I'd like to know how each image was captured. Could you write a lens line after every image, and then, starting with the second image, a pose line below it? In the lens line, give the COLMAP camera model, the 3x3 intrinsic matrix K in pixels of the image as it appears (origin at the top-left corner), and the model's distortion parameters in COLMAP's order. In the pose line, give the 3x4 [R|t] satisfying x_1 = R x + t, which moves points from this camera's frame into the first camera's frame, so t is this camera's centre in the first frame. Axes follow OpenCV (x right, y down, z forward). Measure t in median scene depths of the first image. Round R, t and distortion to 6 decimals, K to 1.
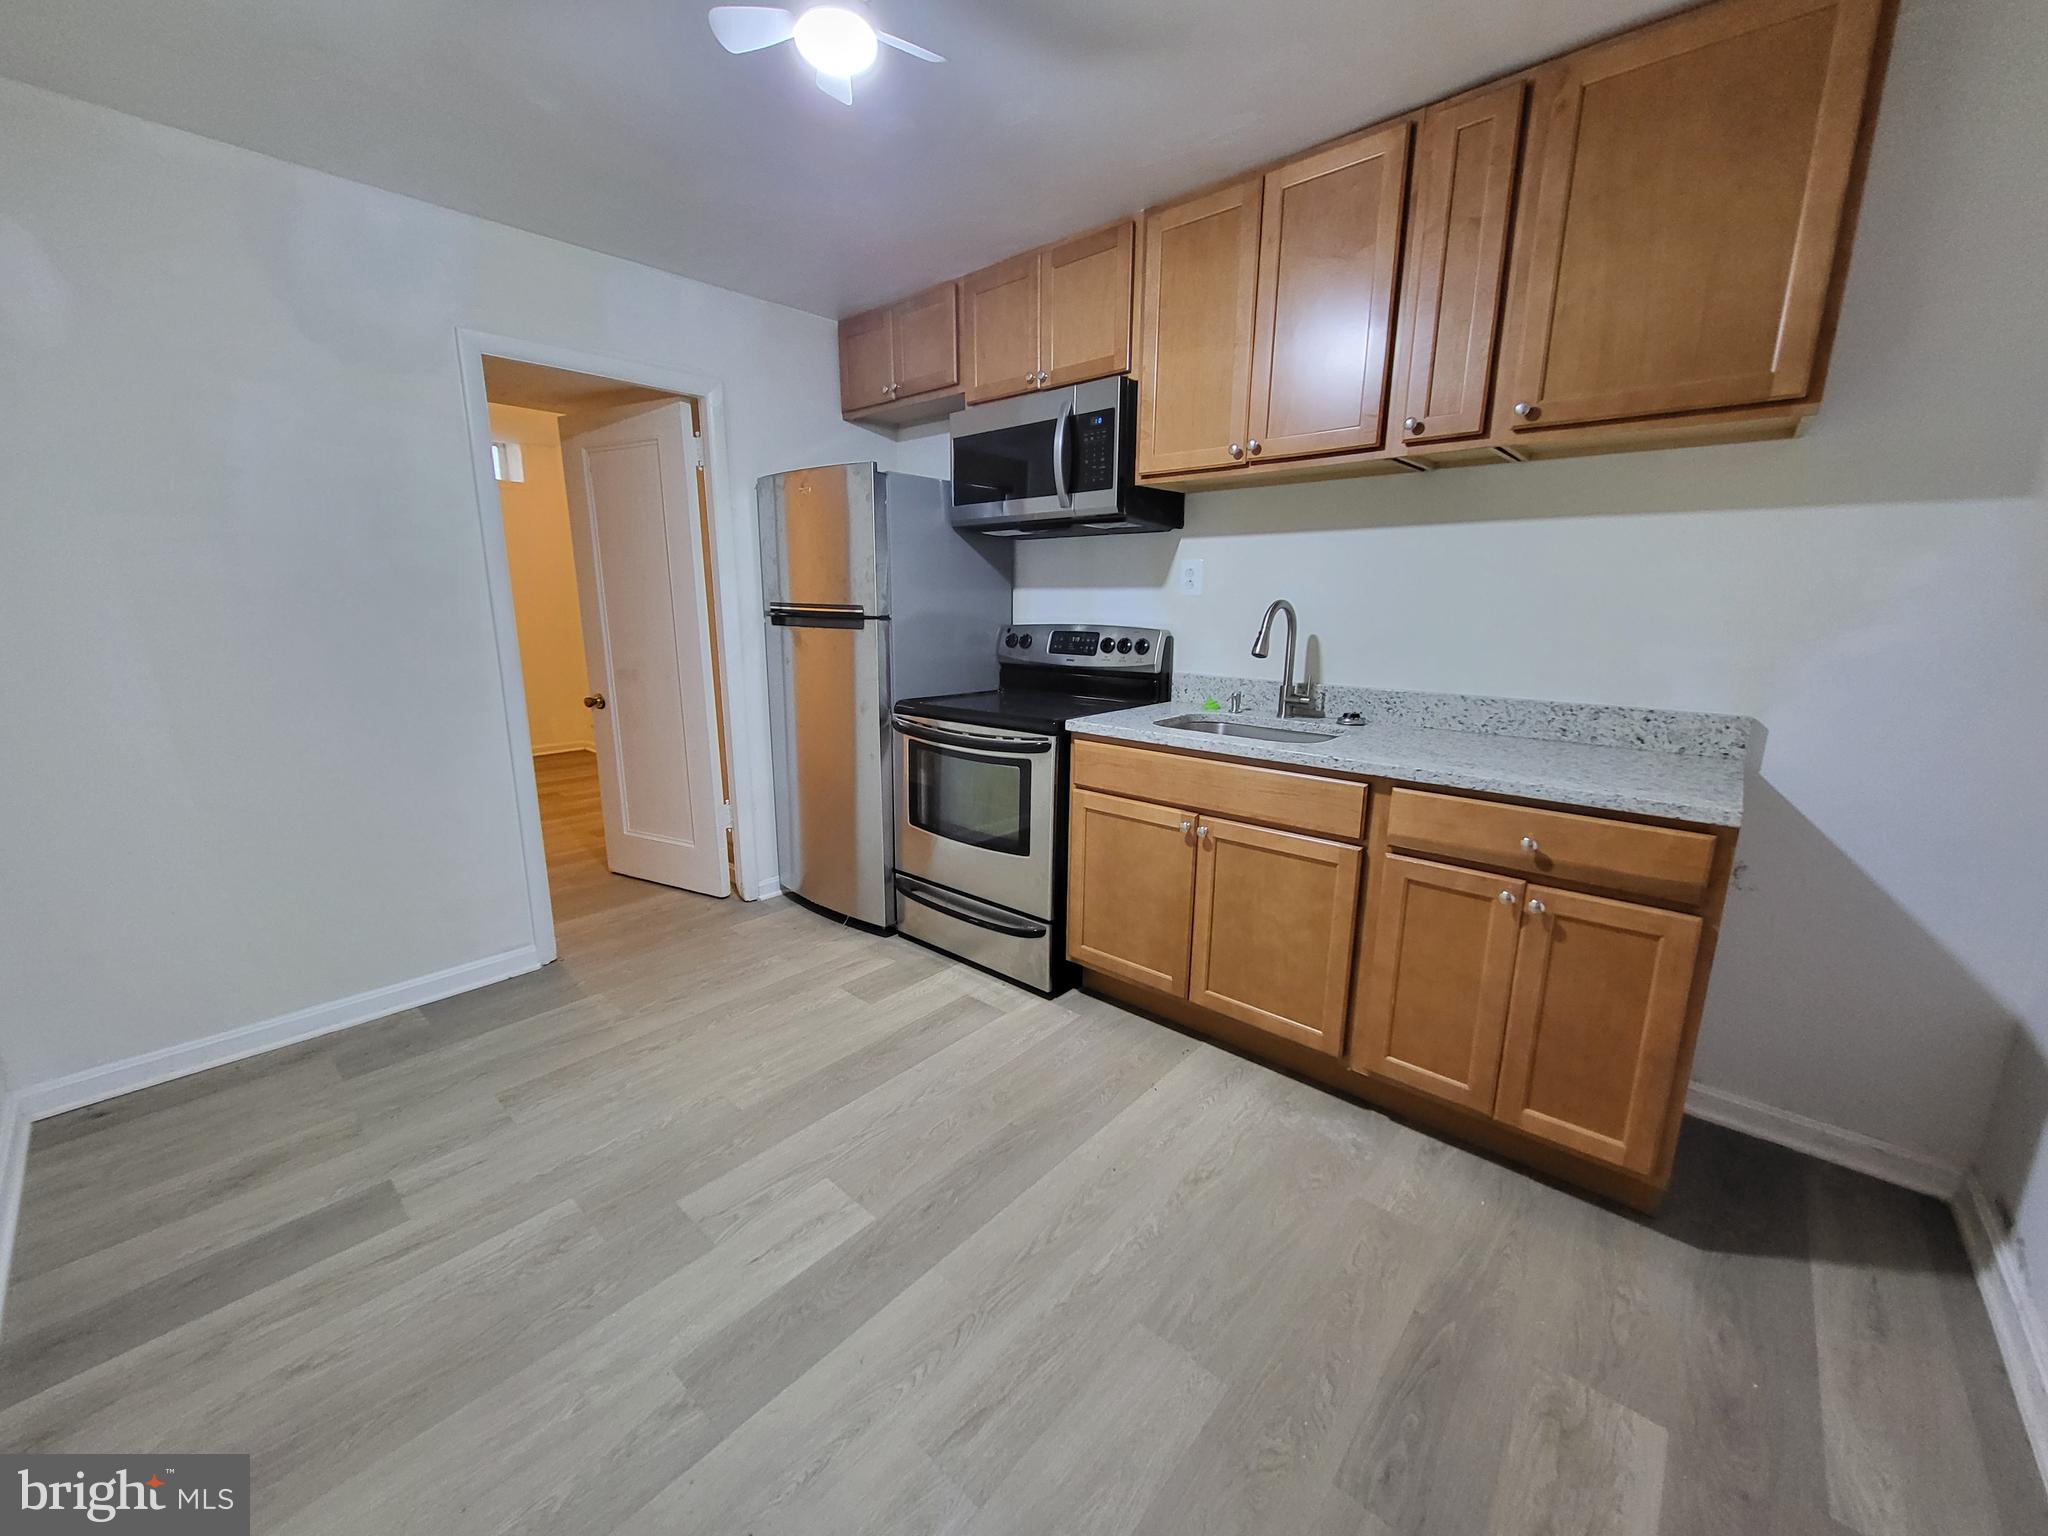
lens RADIAL K [[801.5, 0, 1011.6], [0, 801.5, 767.9], [0, 0, 1]] dist [0.000650, -0.000390]
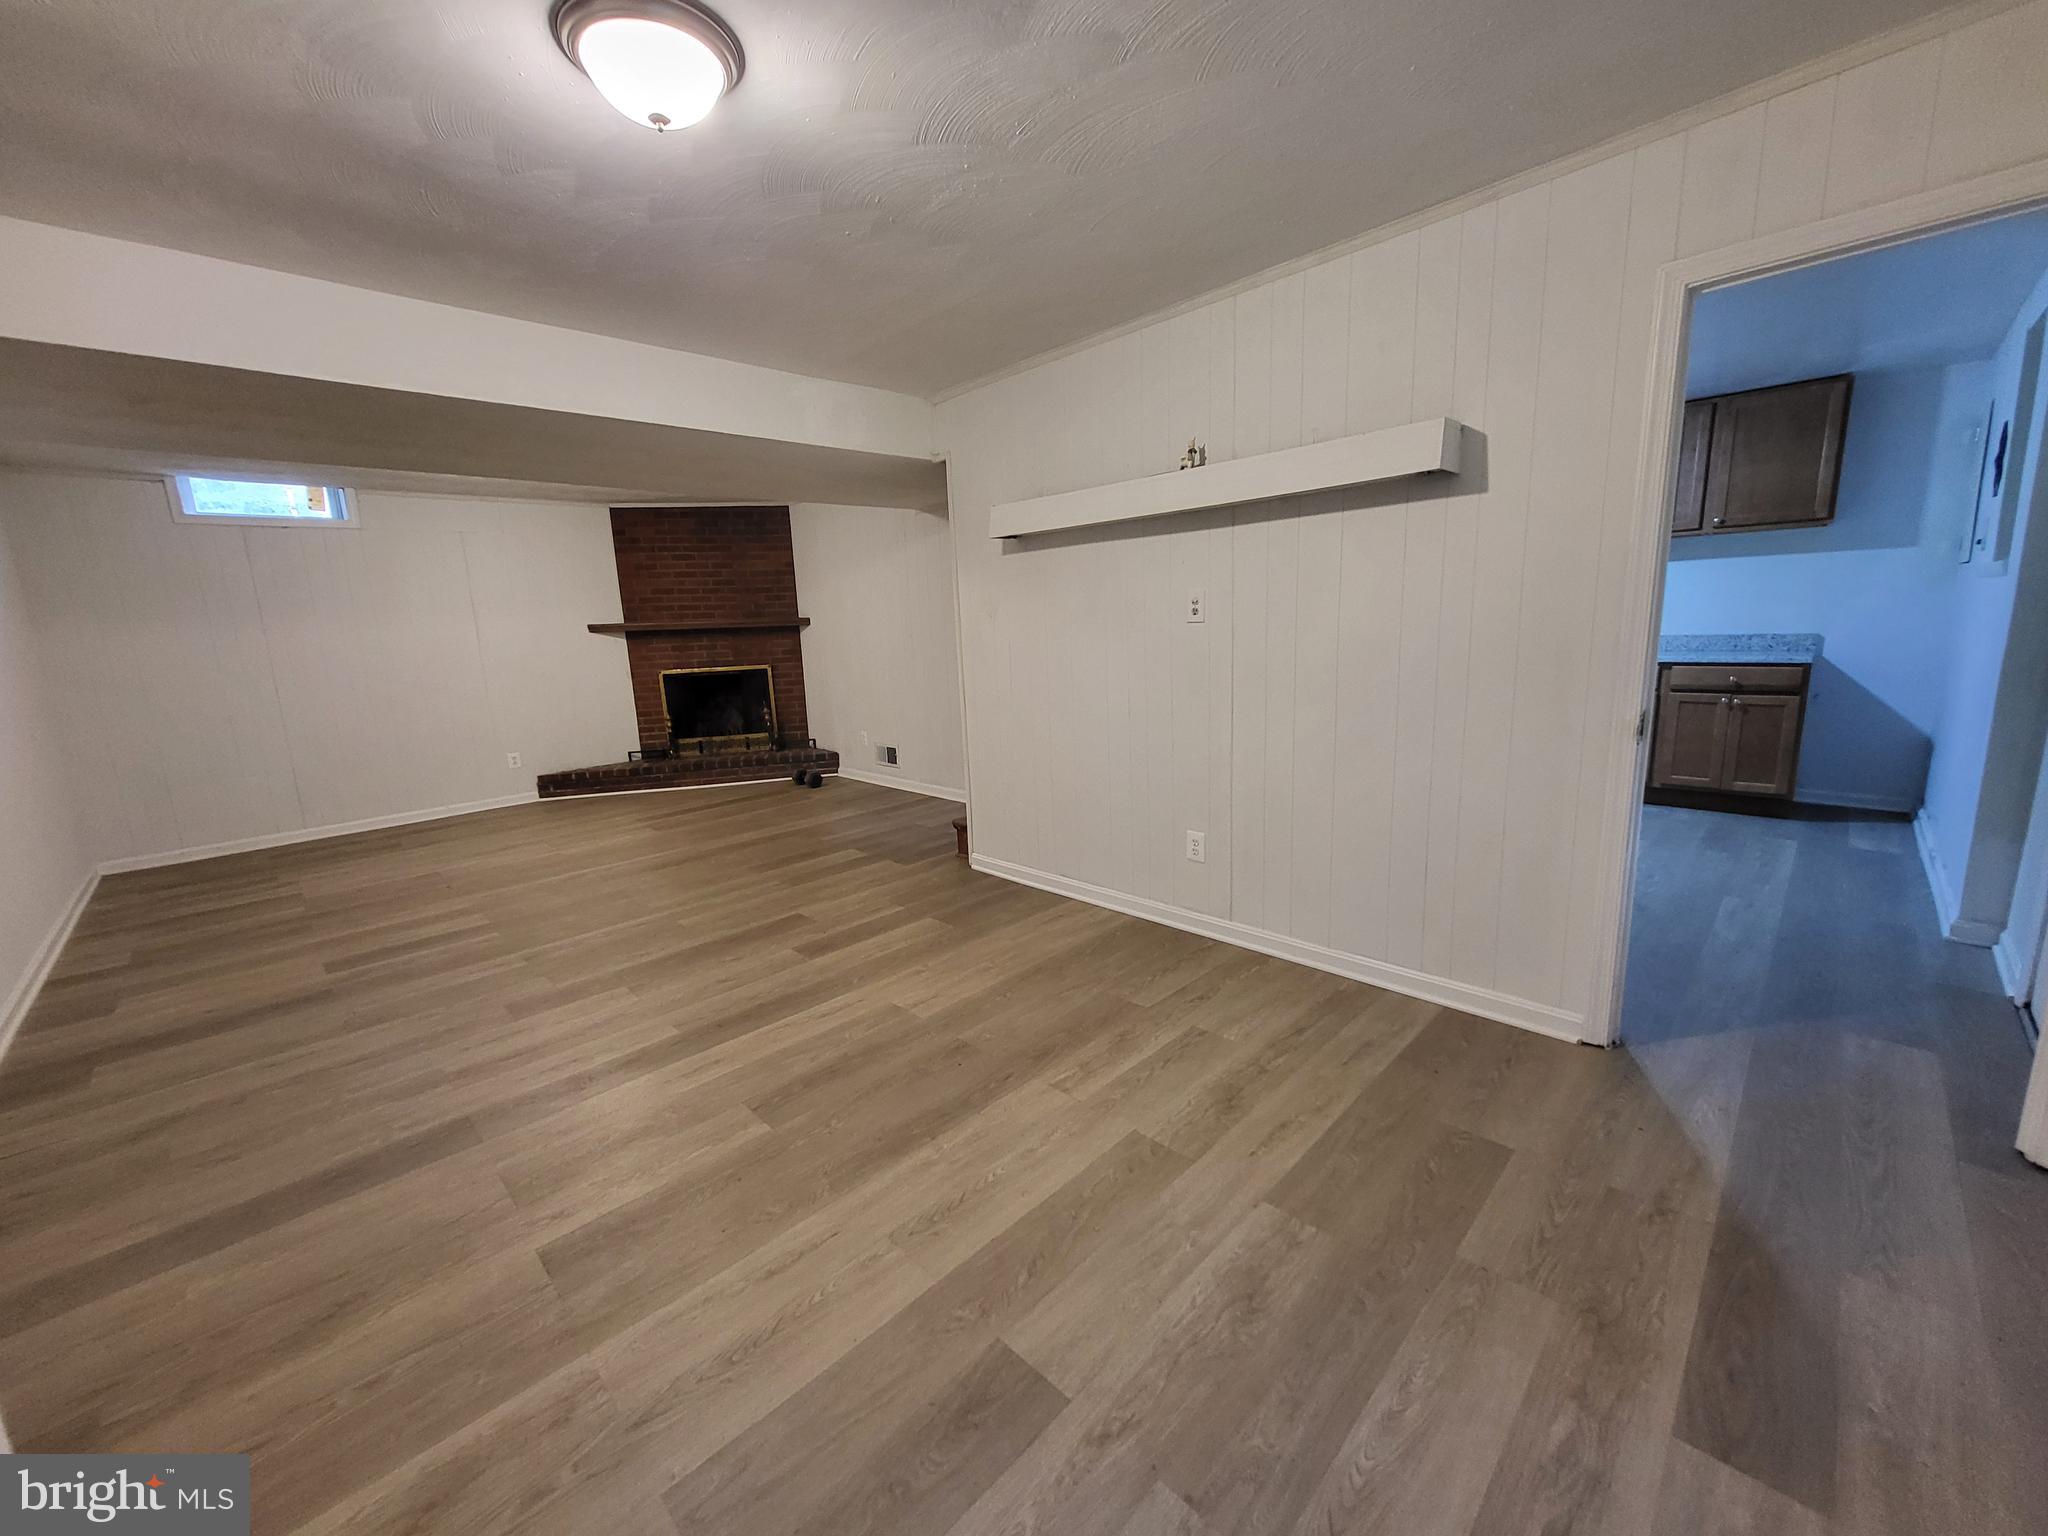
lens RADIAL K [[801.5, 0, 1011.6], [0, 801.5, 767.9], [0, 0, 1]] dist [0.000650, -0.000390]
pose [[0.997109, -0.035119, -0.067385, -1.630065], [0.033602, 0.999159, -0.023516, 0.374208], [0.068154, 0.021184, 0.997450, -1.887040]]
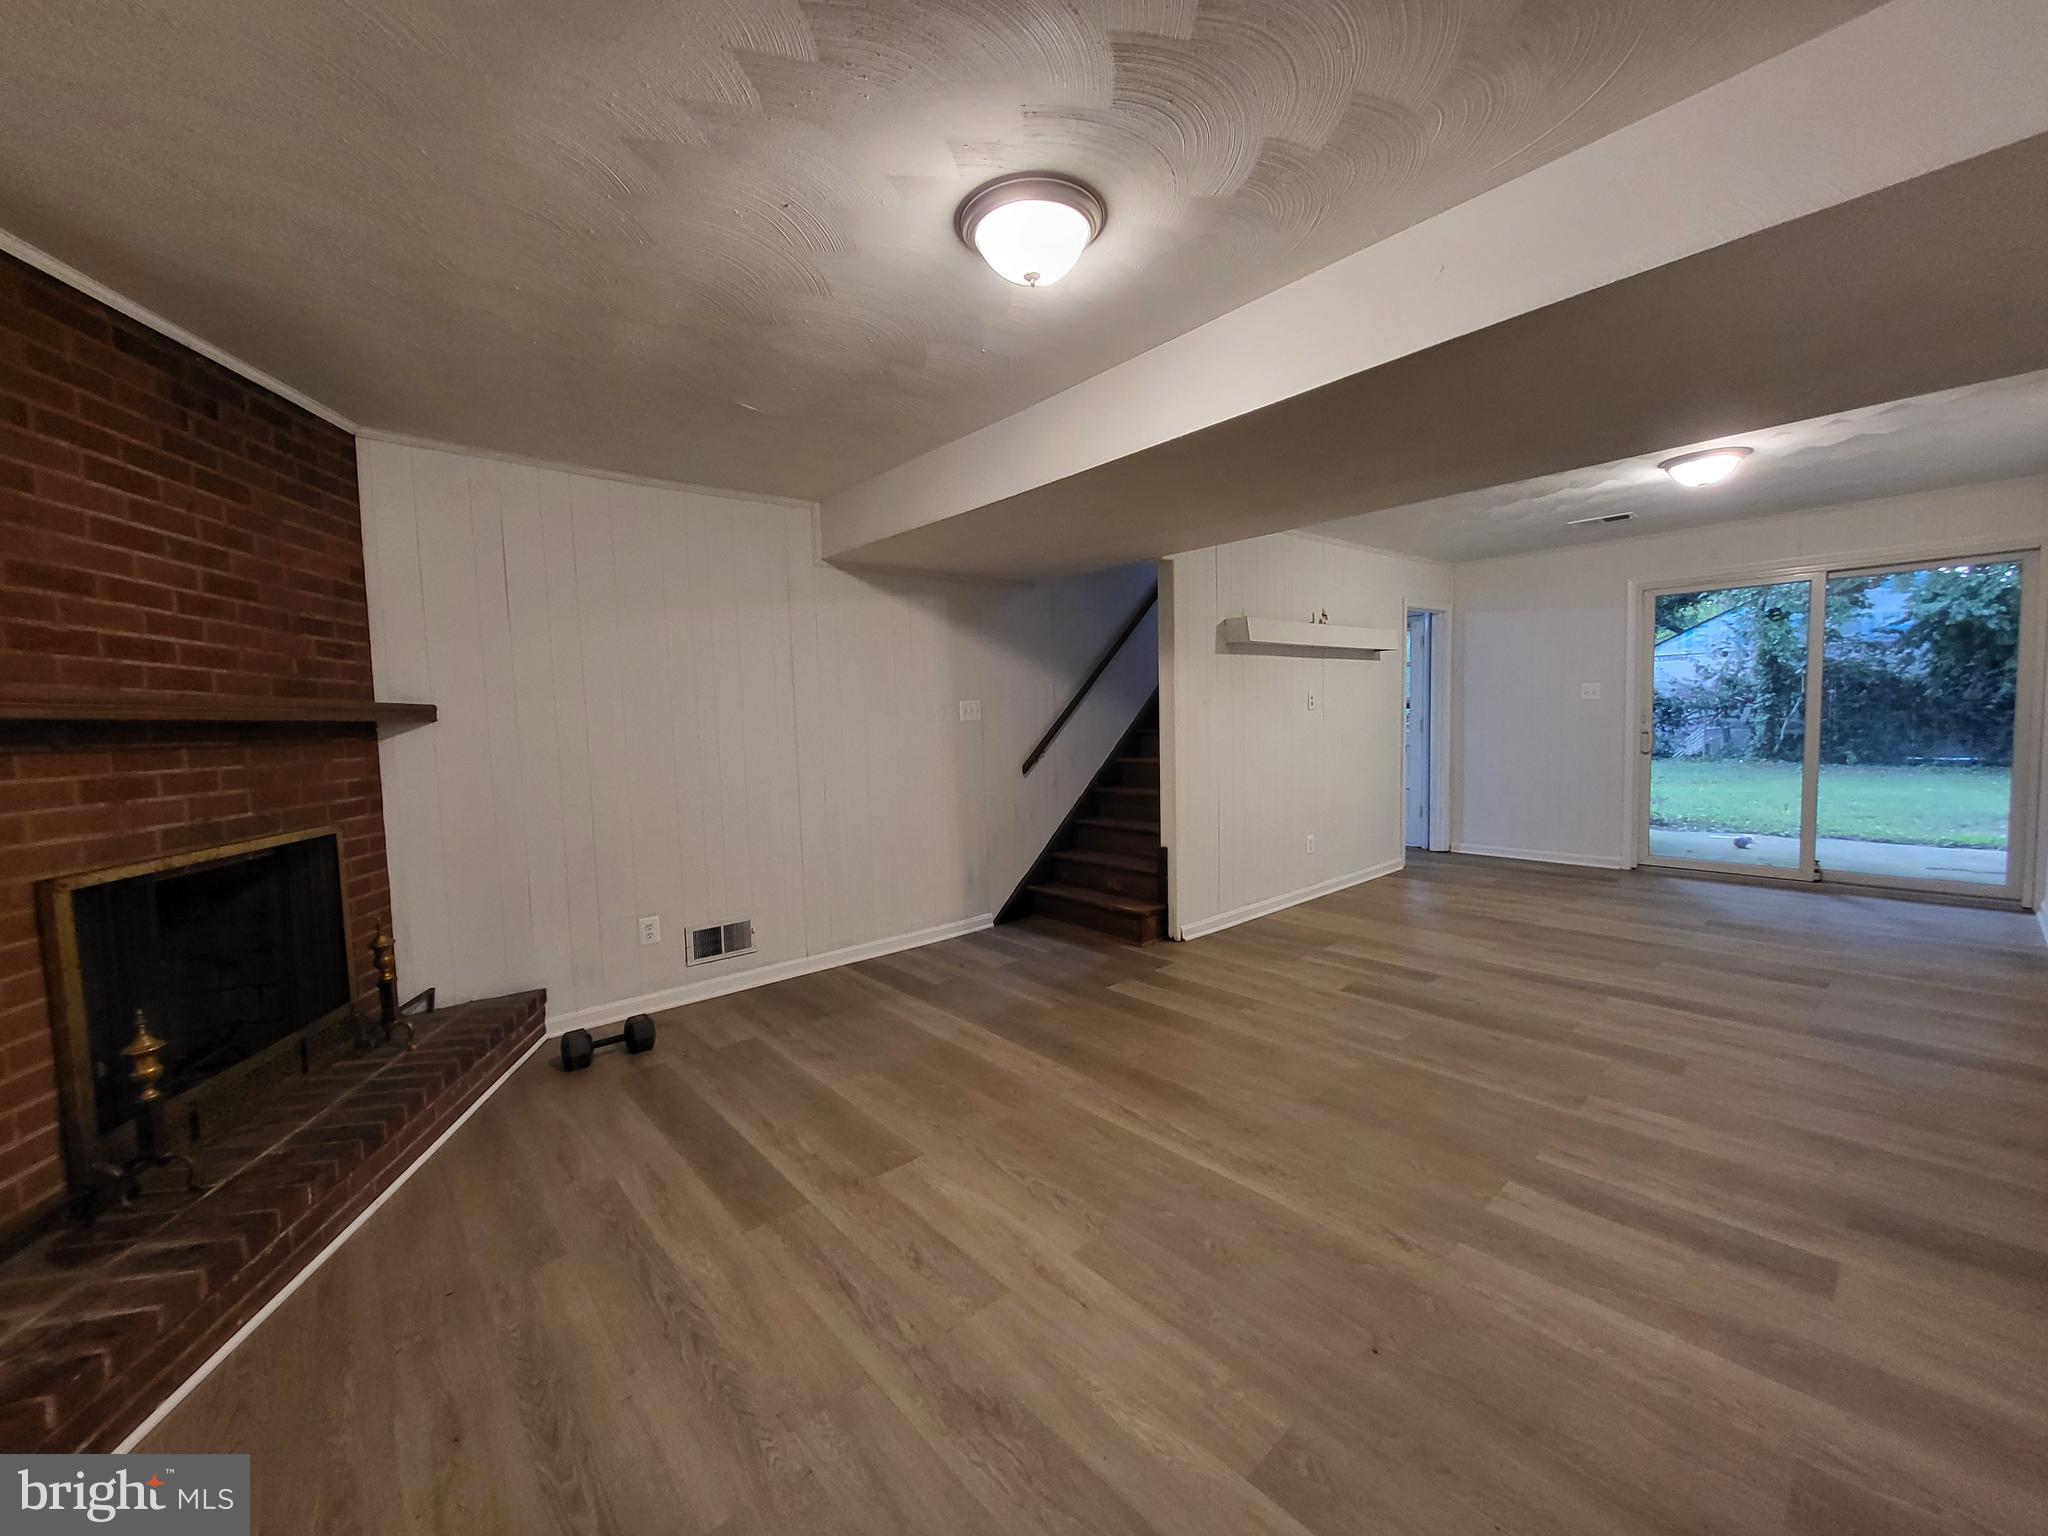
lens RADIAL K [[801.5, 0, 1011.6], [0, 801.5, 767.9], [0, 0, 1]] dist [0.000650, -0.000390]
pose [[0.123074, -0.075968, 0.989485, -6.645668], [0.233718, 0.971239, 0.045497, -0.570218], [-0.964484, 0.225661, 0.137290, 2.545212]]
